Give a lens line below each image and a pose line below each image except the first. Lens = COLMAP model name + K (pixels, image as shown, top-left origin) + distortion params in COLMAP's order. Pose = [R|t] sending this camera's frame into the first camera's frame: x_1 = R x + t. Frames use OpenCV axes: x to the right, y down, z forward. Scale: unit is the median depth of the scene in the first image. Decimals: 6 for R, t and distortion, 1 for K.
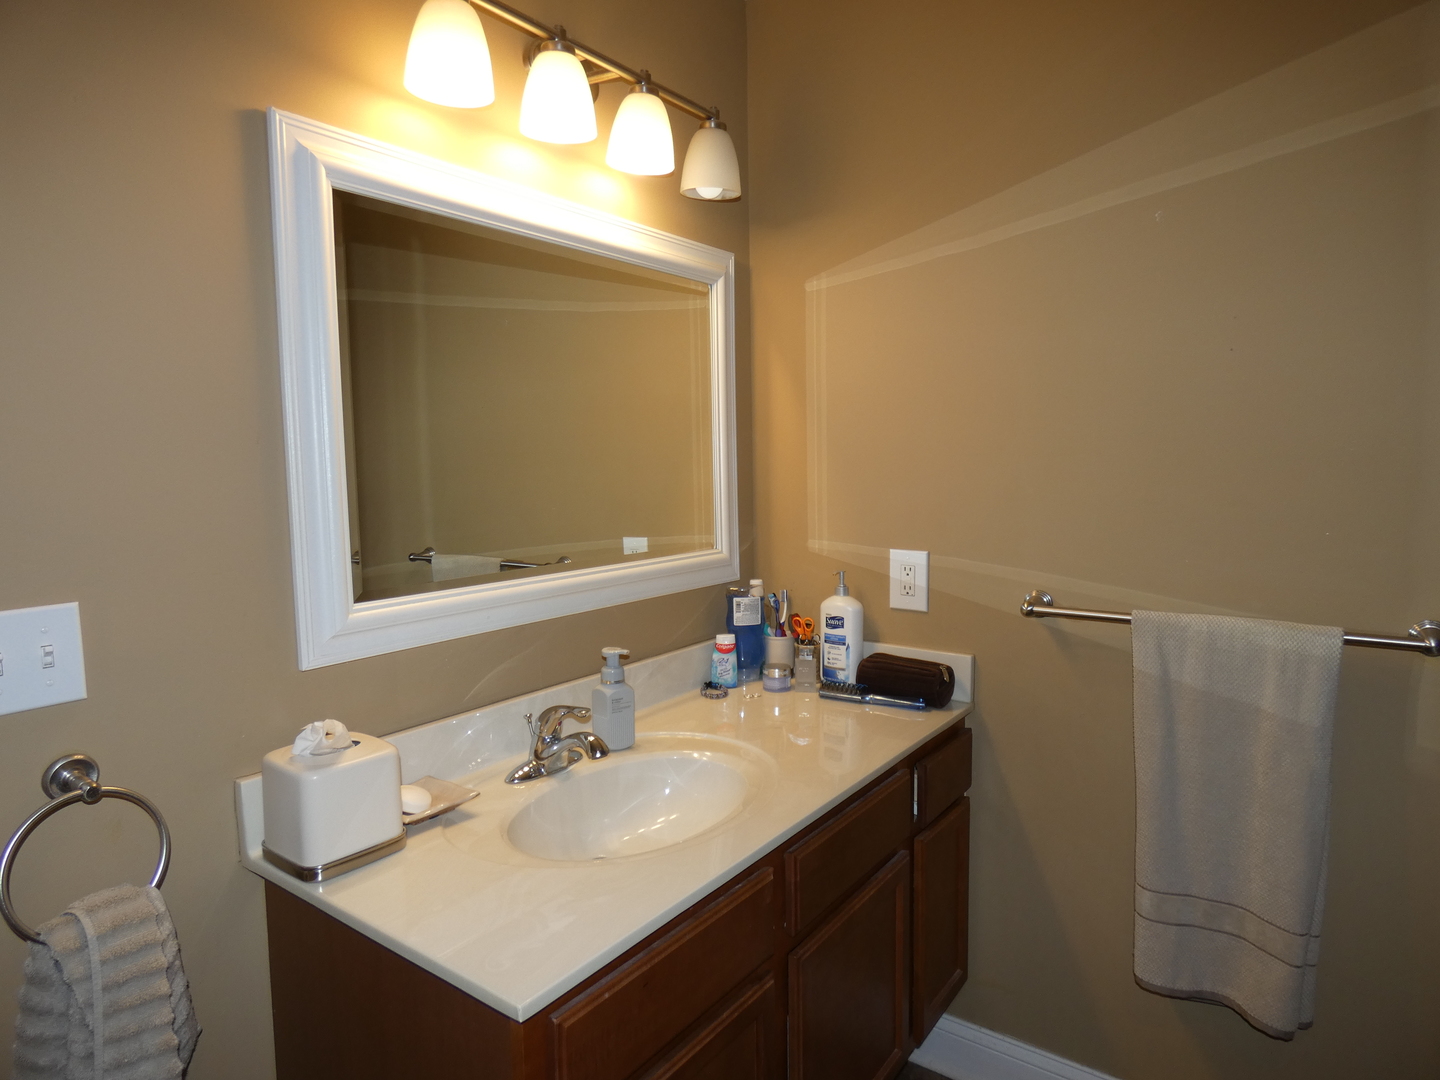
lens RADIAL K [[861.4, 0, 720.2], [0, 861.4, 541.5], [0, 0, 1]] dist [0.015030, -0.004456]
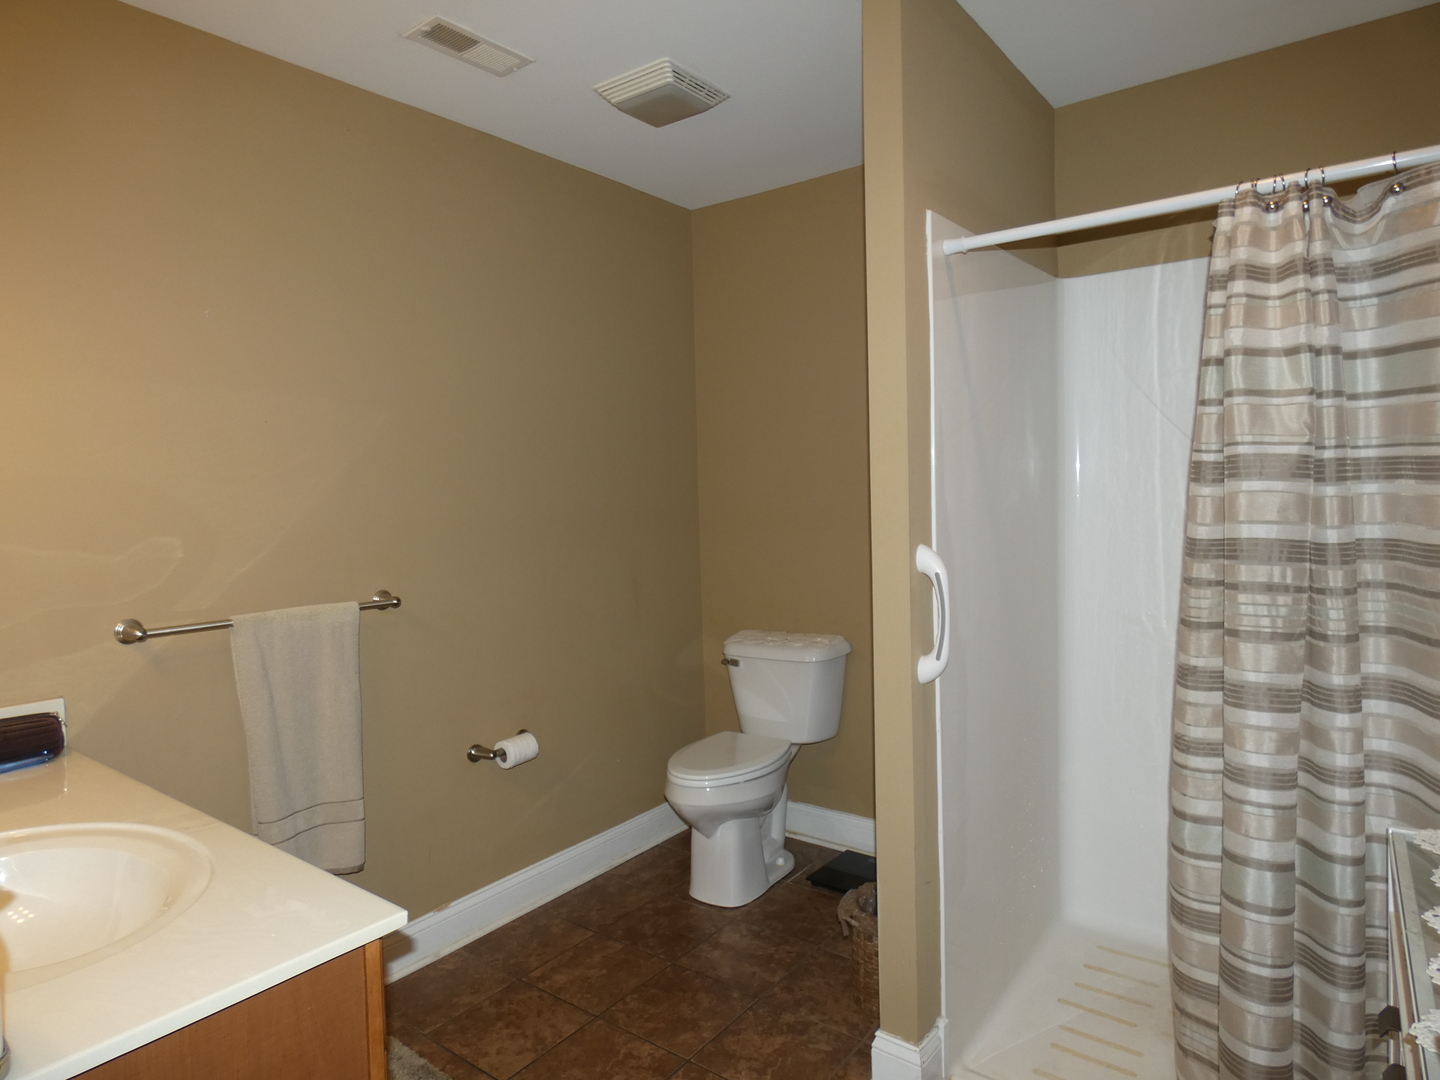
lens RADIAL K [[861.4, 0, 720.3], [0, 861.4, 535.3], [0, 0, 1]] dist [0.015030, -0.004456]
pose [[0.000345, -0.035396, 0.999373, -0.814343], [0.122188, 0.991886, 0.035089, 0.004354], [-0.992507, 0.122100, 0.004667, 0.264940]]
